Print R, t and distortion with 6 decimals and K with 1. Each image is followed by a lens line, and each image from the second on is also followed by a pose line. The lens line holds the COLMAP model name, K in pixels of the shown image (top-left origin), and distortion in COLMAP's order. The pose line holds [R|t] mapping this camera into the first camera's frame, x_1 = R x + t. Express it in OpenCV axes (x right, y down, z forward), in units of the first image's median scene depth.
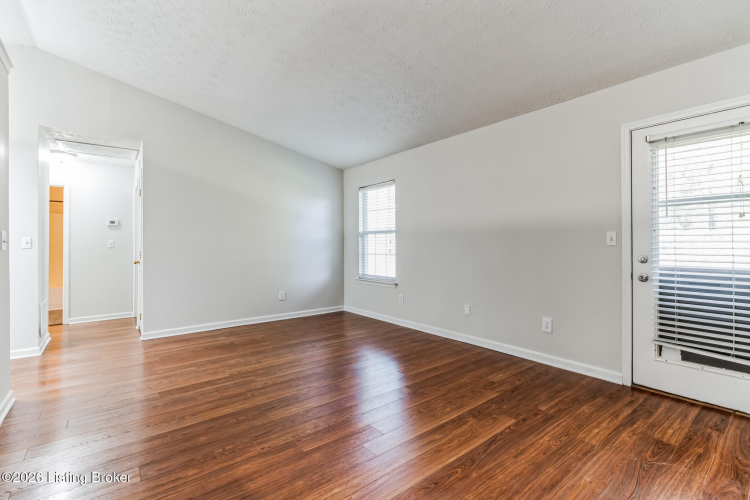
lens RADIAL K [[340.2, 0, 370.7], [0, 340.2, 244.6], [0, 0, 1]] dist [-0.000880, -0.000024]
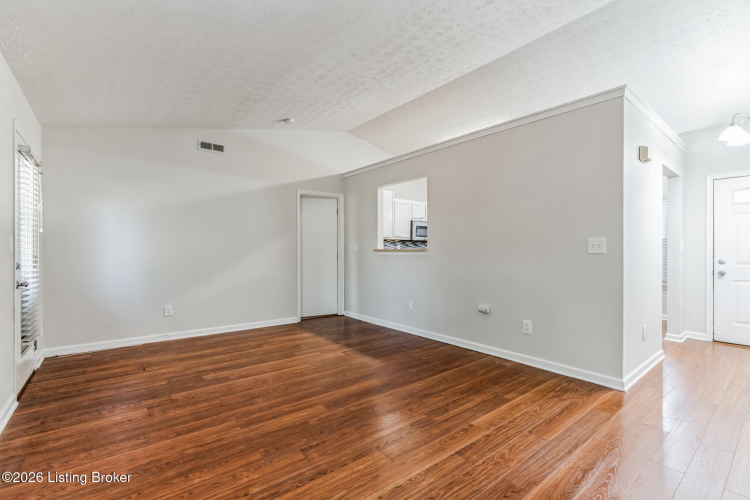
lens RADIAL K [[337.0, 0, 375.0], [0, 337.0, 250.0], [0, 0, 1]] dist [-0.001577, 0.000015]
pose [[-0.999964, 0.000959, -0.008443, -0.222437], [0.000966, 0.999999, -0.000921, 0.000383], [0.008442, -0.000929, -0.999964, 1.952458]]
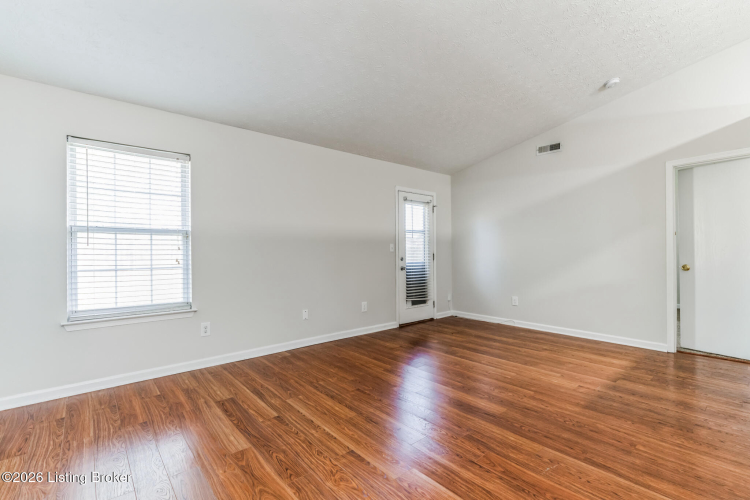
lens RADIAL K [[344.1, 0, 377.3], [0, 344.1, 252.3], [0, 0, 1]] dist [-0.000849, 0.000033]
pose [[-0.047869, -0.001267, 0.998853, -1.141716], [0.008246, 0.999965, 0.001663, 0.001948], [-0.998820, 0.008317, -0.047857, 1.217588]]
